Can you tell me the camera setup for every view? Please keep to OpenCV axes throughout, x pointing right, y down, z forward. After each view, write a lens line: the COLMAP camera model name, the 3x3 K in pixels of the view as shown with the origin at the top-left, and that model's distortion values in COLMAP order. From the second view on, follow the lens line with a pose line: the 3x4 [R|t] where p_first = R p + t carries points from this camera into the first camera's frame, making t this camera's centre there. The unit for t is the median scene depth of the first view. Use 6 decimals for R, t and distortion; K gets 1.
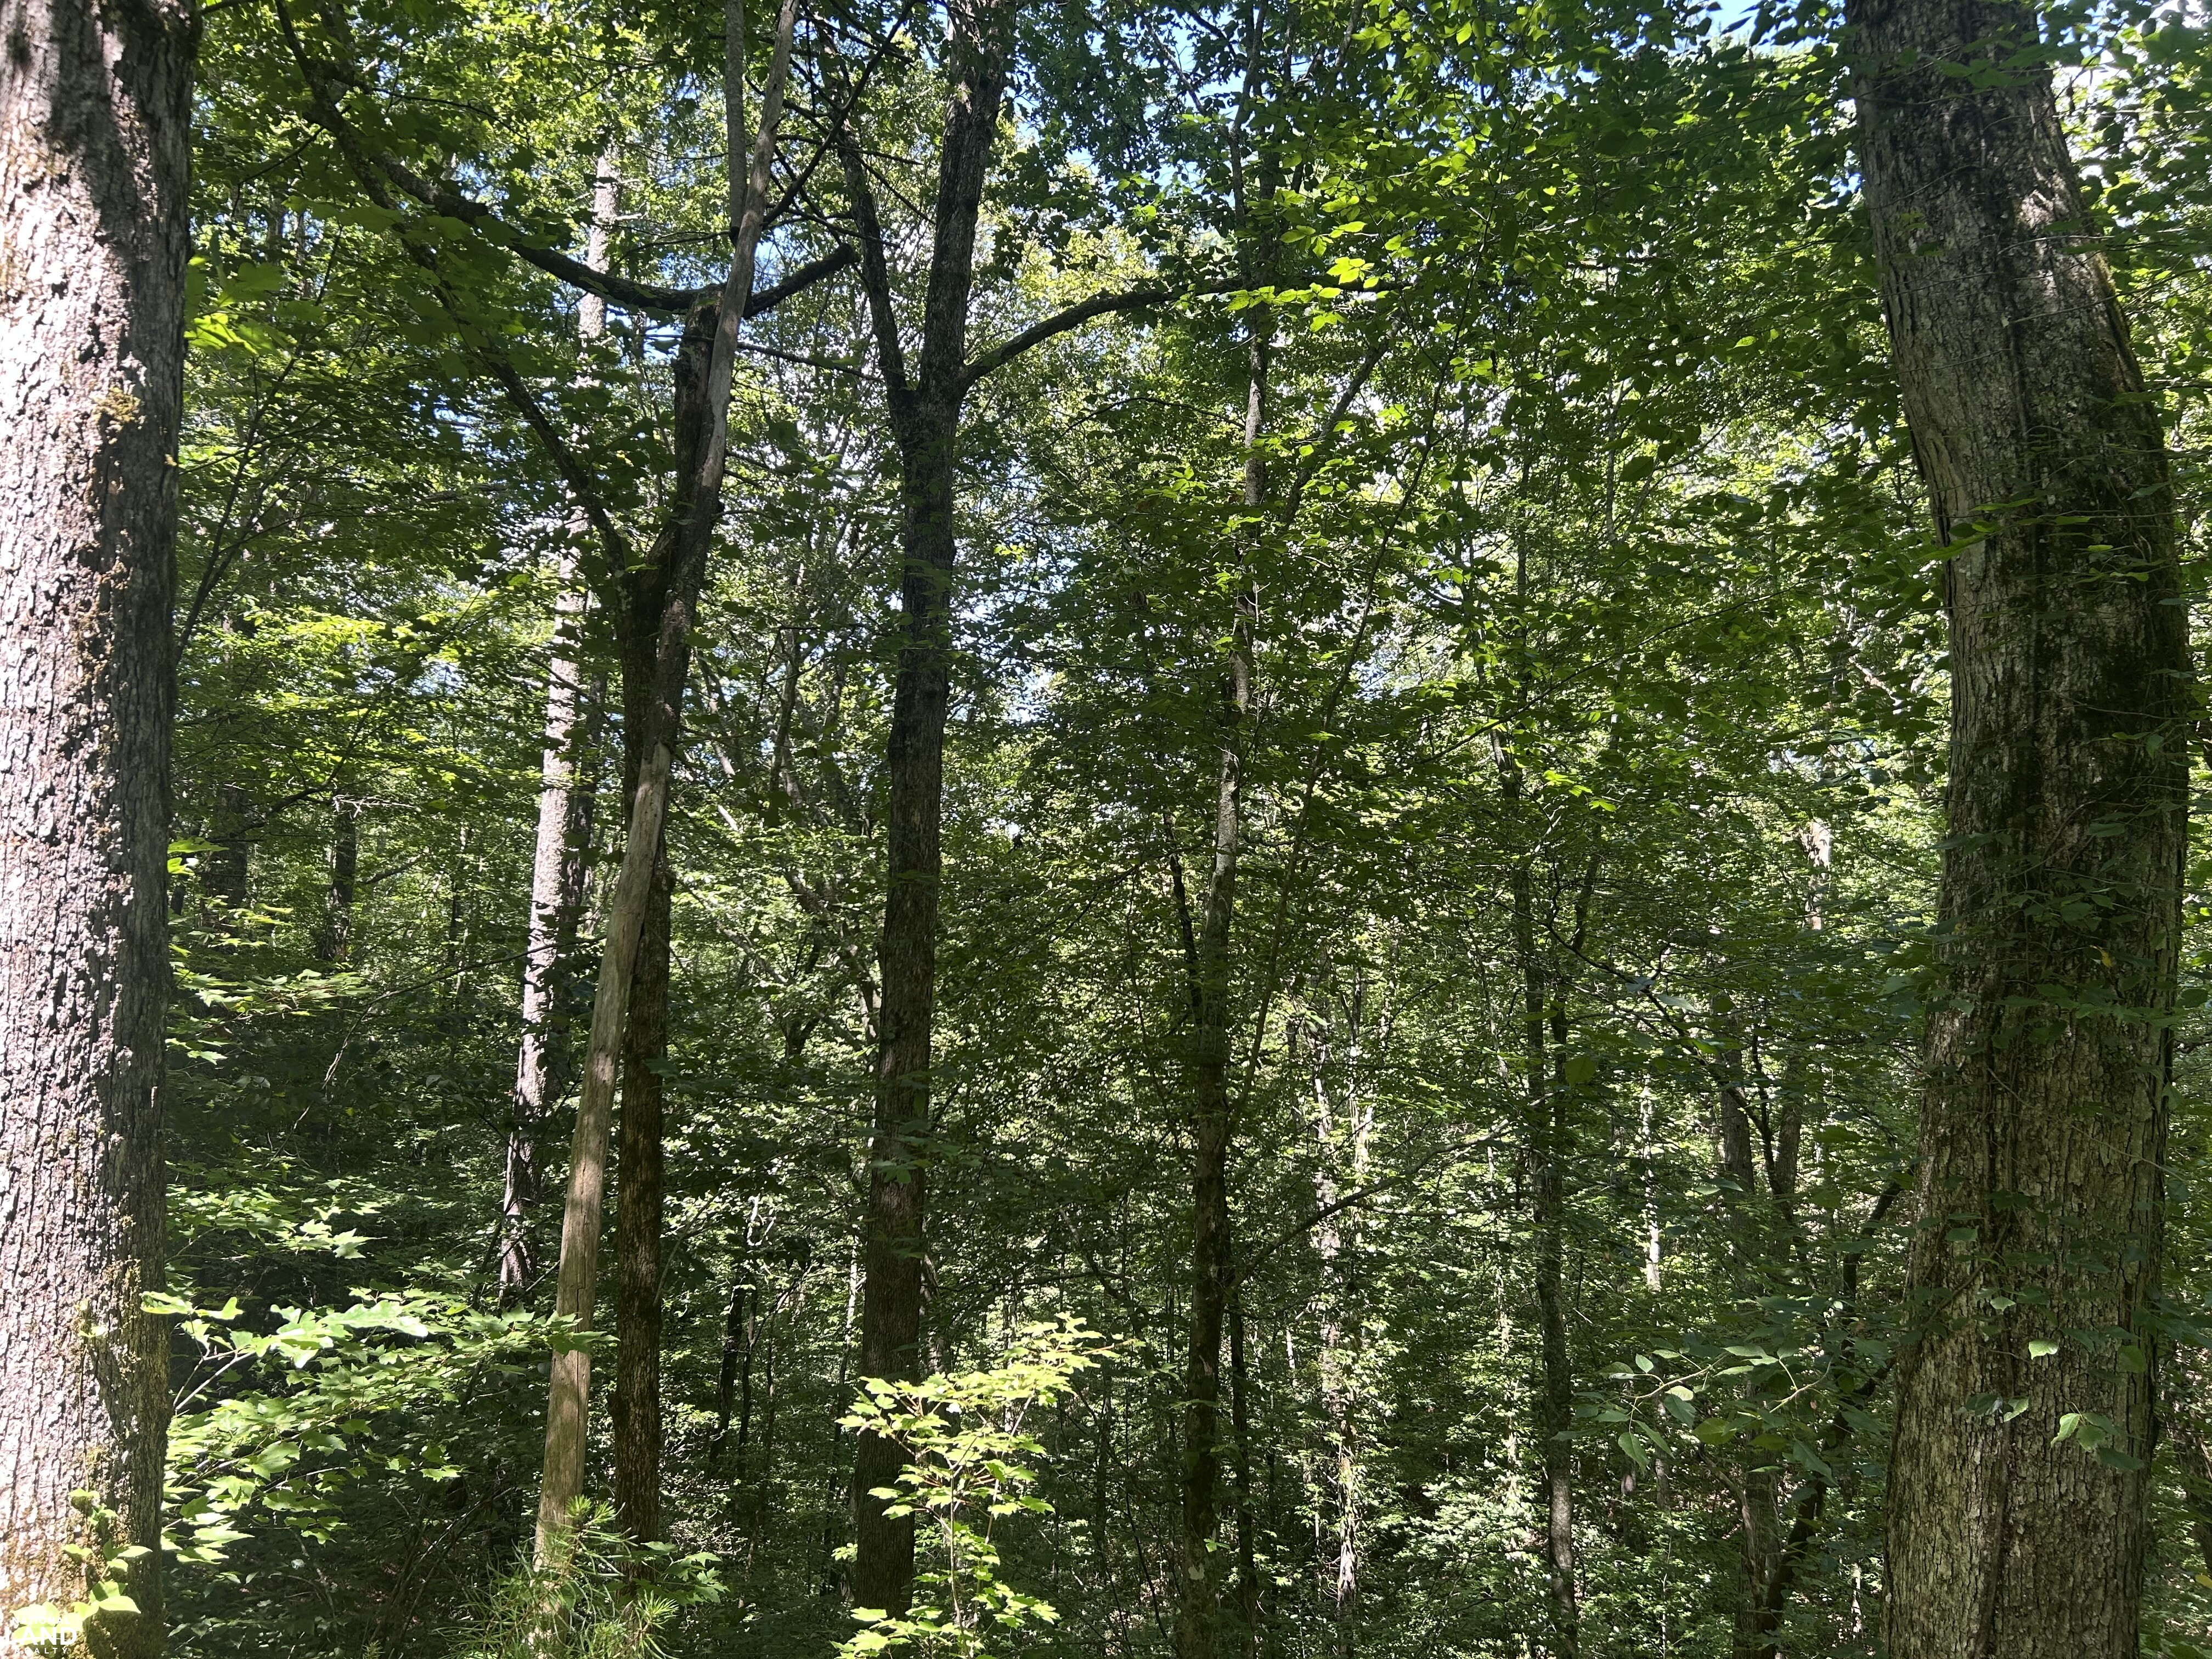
lens RADIAL K [[1643.8, 0, 1113.0], [0, 1643.8, 828.8], [0, 0, 1]] dist [0.037646, -0.055253]
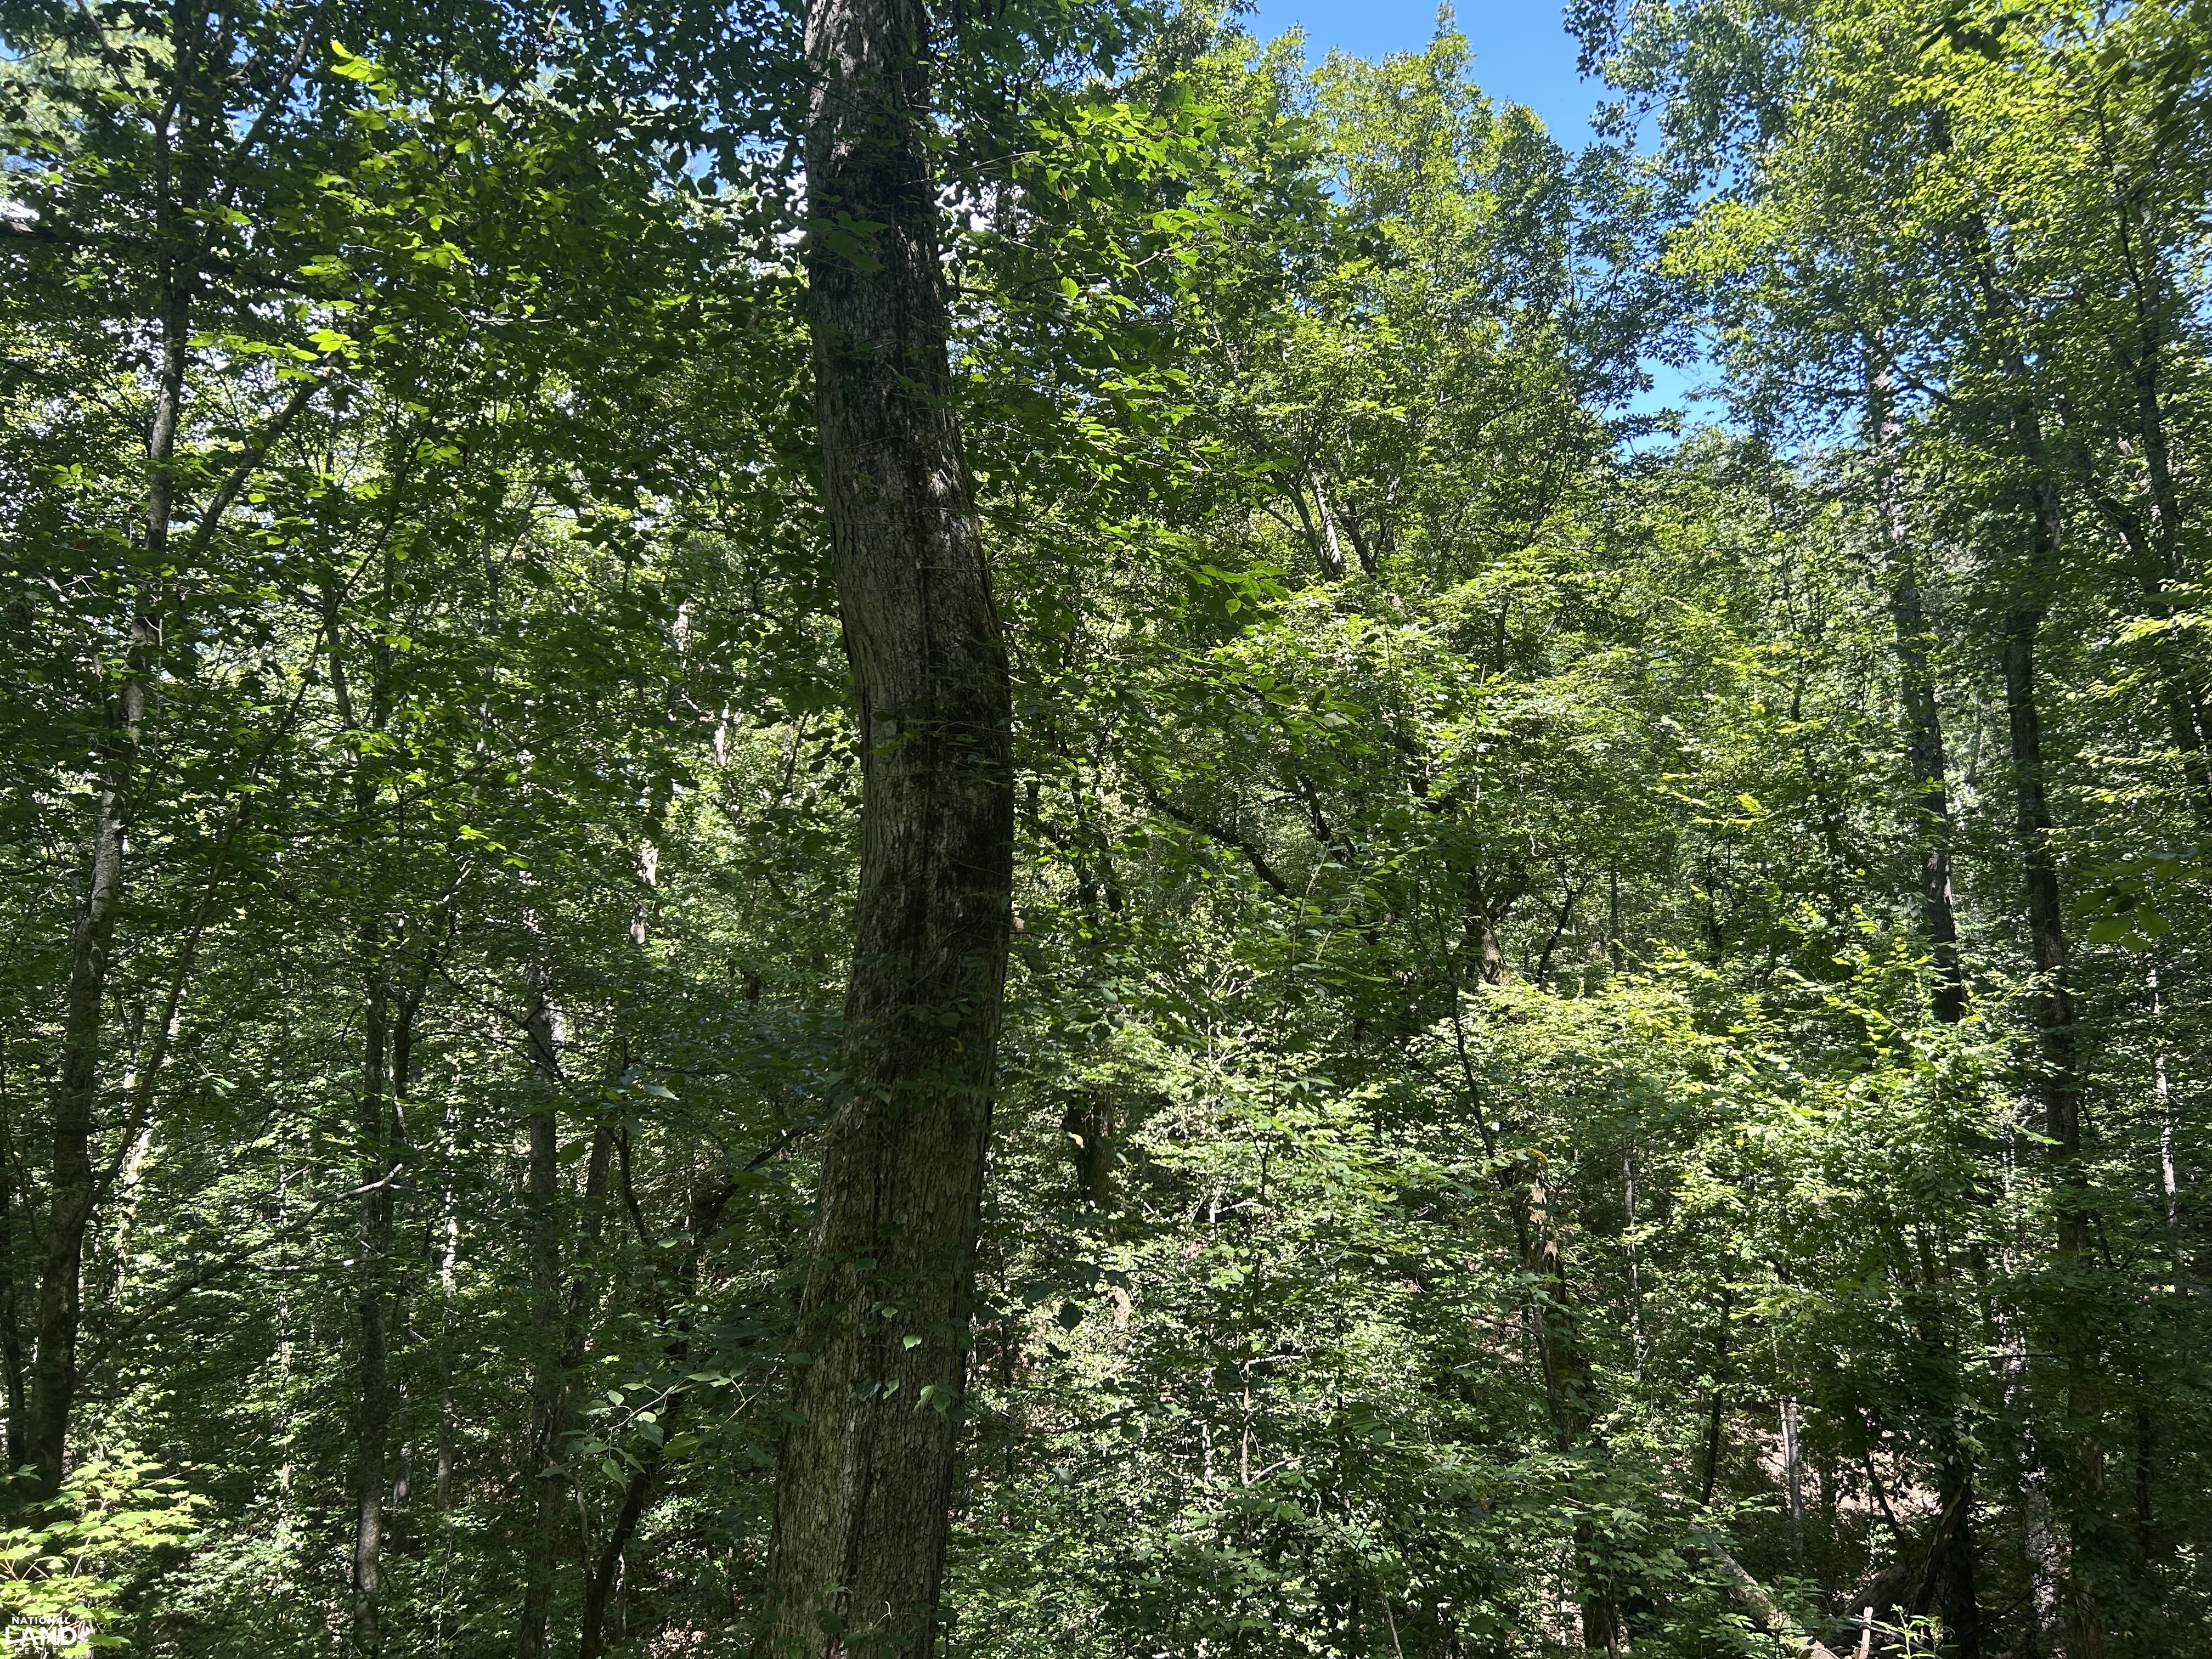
lens RADIAL K [[1643.8, 0, 1113.0], [0, 1643.8, 828.8], [0, 0, 1]] dist [0.037646, -0.055253]
pose [[0.763288, 0.057517, 0.643493, -0.118369], [-0.063583, 0.997881, -0.013772, -0.056181], [-0.642922, -0.030403, 0.765328, -0.080787]]
